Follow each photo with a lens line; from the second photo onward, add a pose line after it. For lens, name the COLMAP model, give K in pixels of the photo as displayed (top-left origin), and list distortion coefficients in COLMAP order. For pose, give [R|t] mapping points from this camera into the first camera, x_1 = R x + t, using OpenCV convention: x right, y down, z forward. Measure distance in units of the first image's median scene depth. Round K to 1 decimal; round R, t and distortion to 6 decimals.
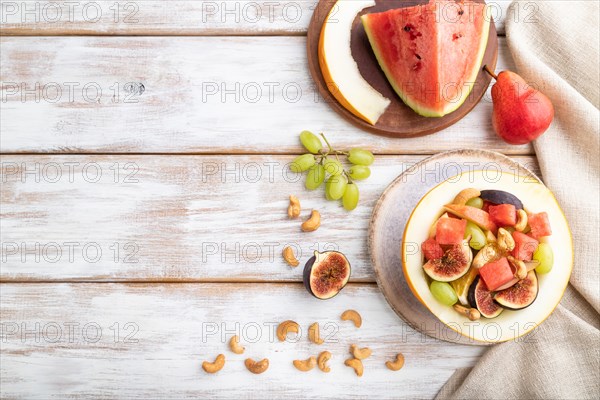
lens RADIAL K [[519.3, 0, 300.0], [0, 519.3, 200.0], [0, 0, 1]] dist [-0.009724, -0.007286]
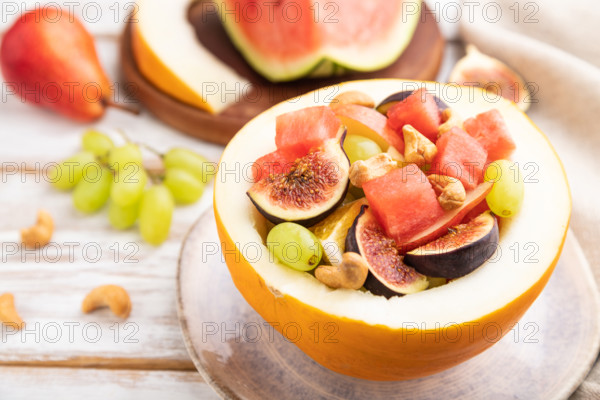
lens RADIAL K [[1018.7, 0, 300.0], [0, 1018.7, 200.0], [0, 0, 1]] dist [-0.007837, 0.013287]
pose [[0.999421, 0.033090, -0.007931, 0.291839], [-0.030563, 0.770506, -0.636700, 0.720824], [-0.014958, 0.636573, 0.771071, 0.293961]]
